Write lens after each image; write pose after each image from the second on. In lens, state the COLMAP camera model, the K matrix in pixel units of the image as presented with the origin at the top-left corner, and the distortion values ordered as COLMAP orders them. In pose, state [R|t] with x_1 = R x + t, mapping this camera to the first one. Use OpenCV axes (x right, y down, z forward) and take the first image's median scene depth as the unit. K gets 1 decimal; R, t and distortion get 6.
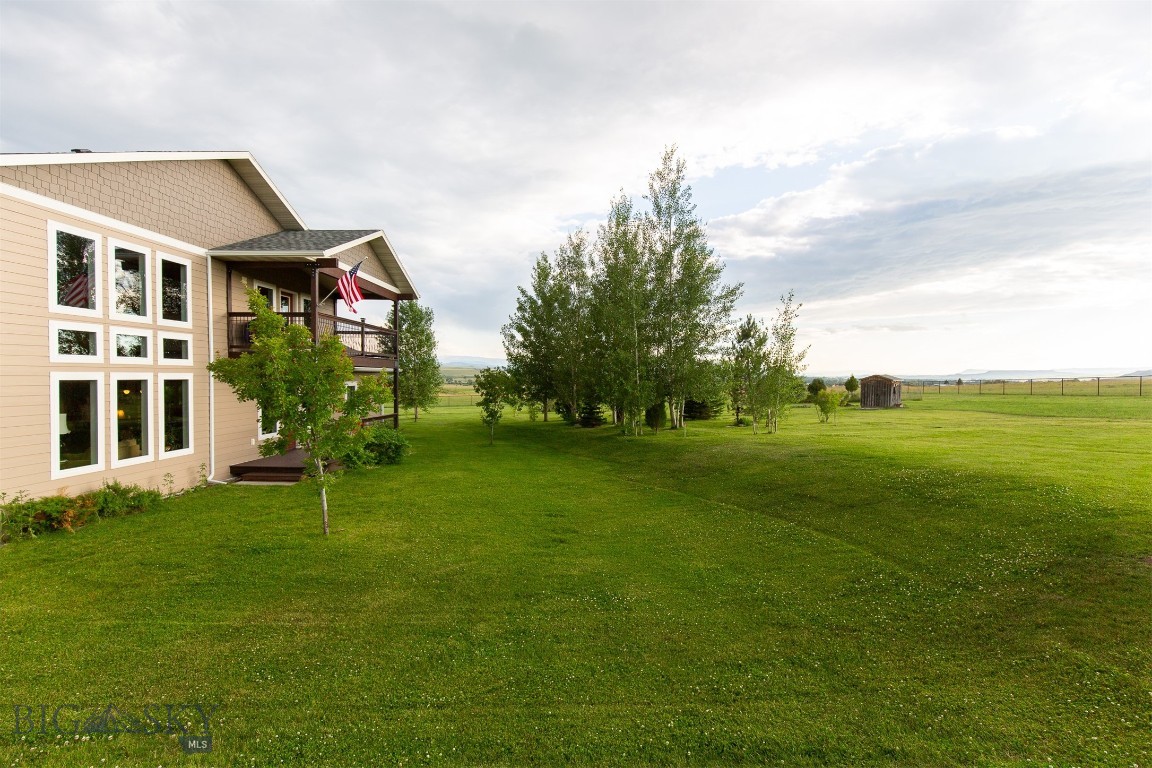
lens RADIAL K [[546.9, 0, 584.7], [0, 546.9, 385.2], [0, 0, 1]] dist [-0.001712, -0.000083]
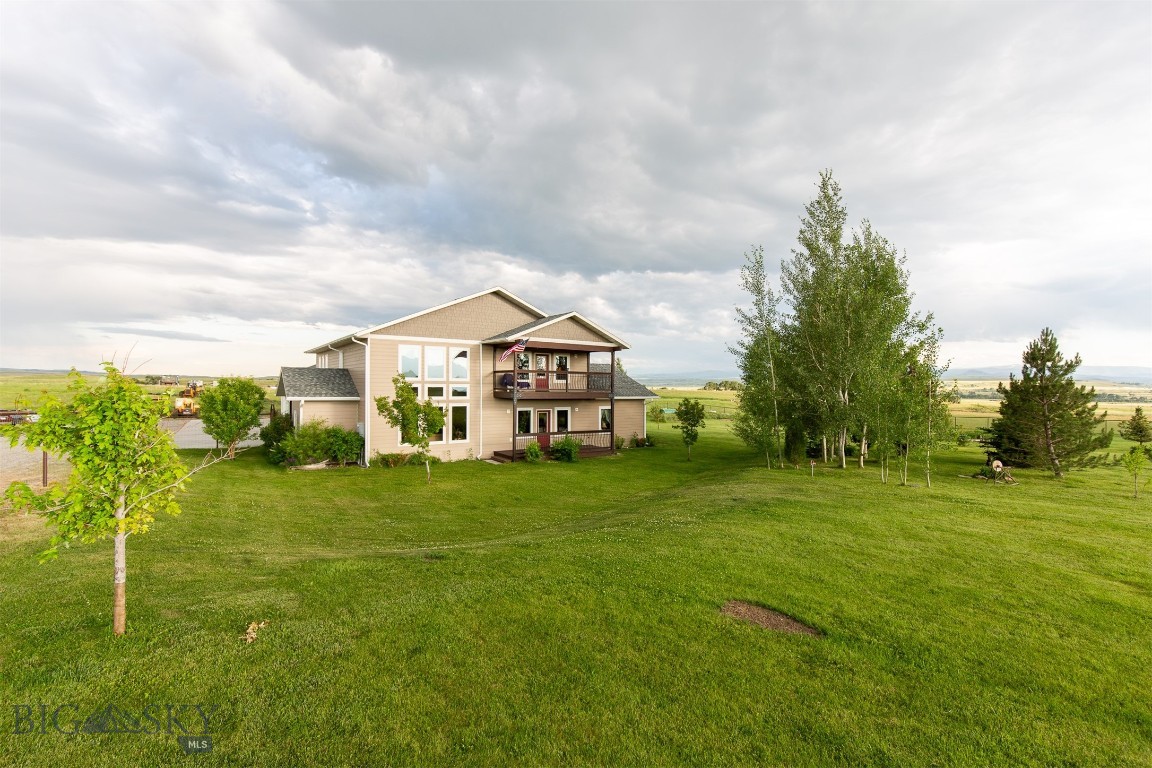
lens RADIAL K [[523.0, 0, 583.4], [0, 523.0, 386.7], [0, 0, 1]] dist [0.003607, -0.000828]
pose [[0.588479, 0.003413, -0.808505, 1.274436], [-0.019702, 0.999755, -0.010121, -0.082640], [0.808272, 0.021885, 0.588402, 0.221669]]
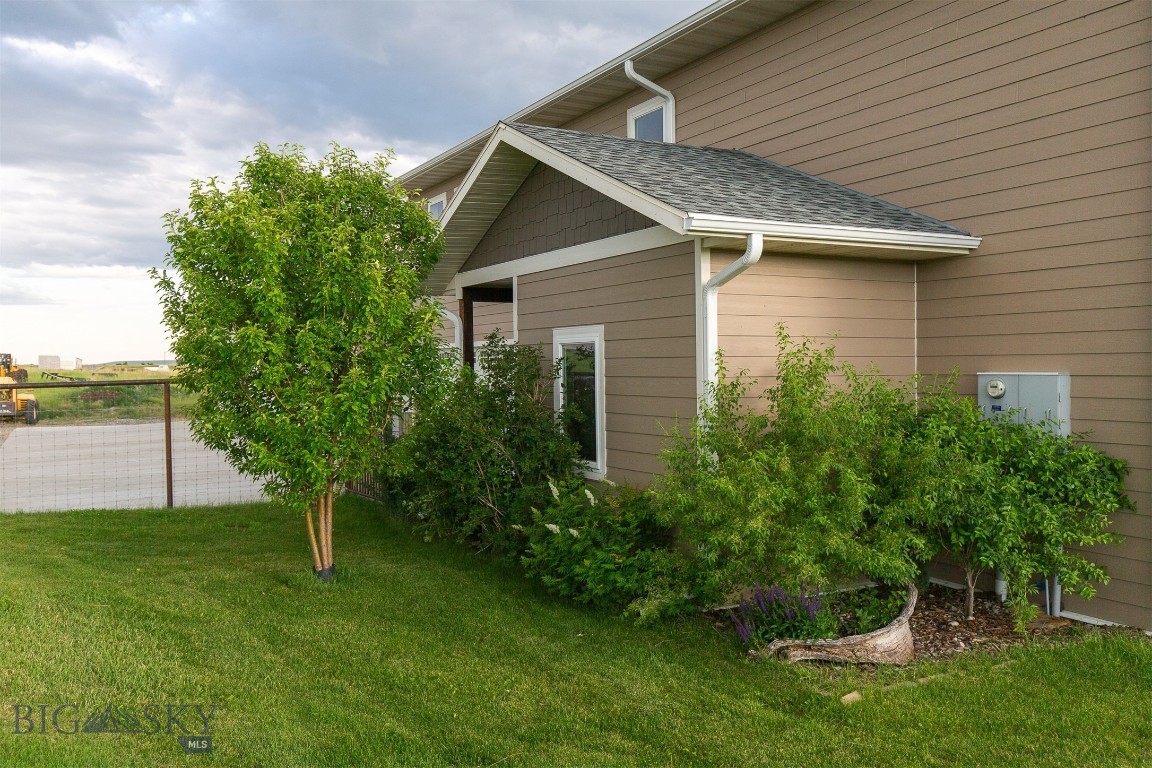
lens RADIAL K [[971.7, 0, 579.9], [0, 971.7, 383.2], [0, 0, 1]] dist [0.000047, 0.011085]
pose [[0.506386, 0.004202, -0.862297, -0.501382], [0.001178, 0.999984, 0.005565, 0.062912], [0.862306, -0.003834, 0.506372, 0.114717]]
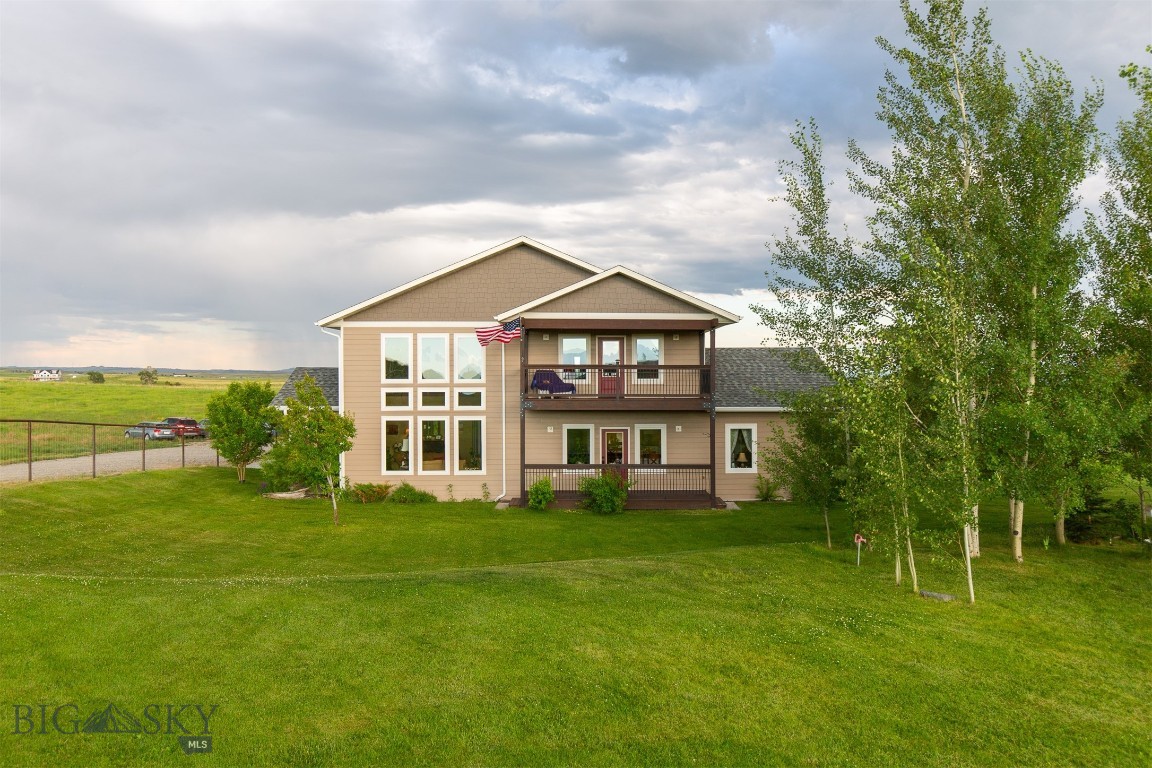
lens RADIAL K [[876.5, 0, 574.3], [0, 876.5, 382.5], [0, 0, 1]] dist [-0.010311, 0.007596]
pose [[0.046092, -0.001663, -0.998936, 1.690577], [-0.013951, 0.999900, -0.002309, -0.118559], [0.998840, 0.014042, 0.046065, 1.283791]]
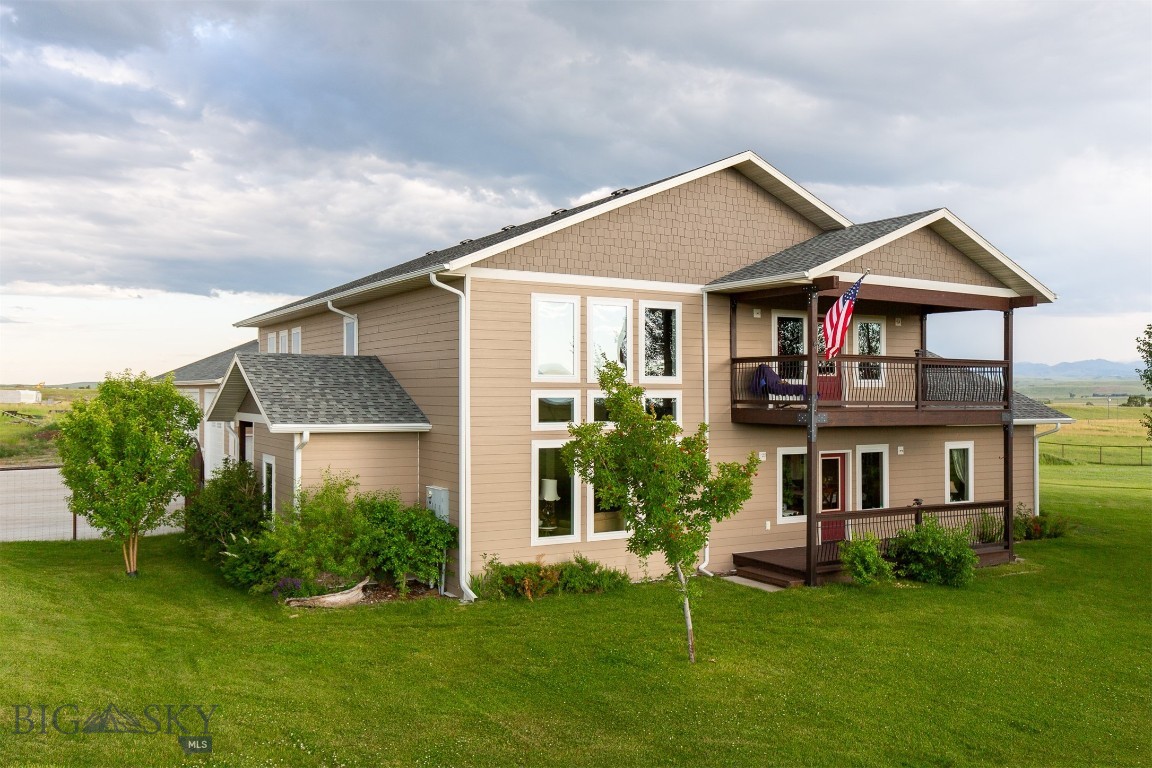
lens RADIAL K [[971.7, 0, 578.0], [0, 971.7, 380.1], [0, 0, 1]] dist [0.000047, 0.011085]
pose [[0.530515, -0.014580, -0.847550, 0.523799], [-0.015098, 0.999531, -0.026645, -0.076527], [0.847541, 0.026932, 0.530046, 0.088161]]
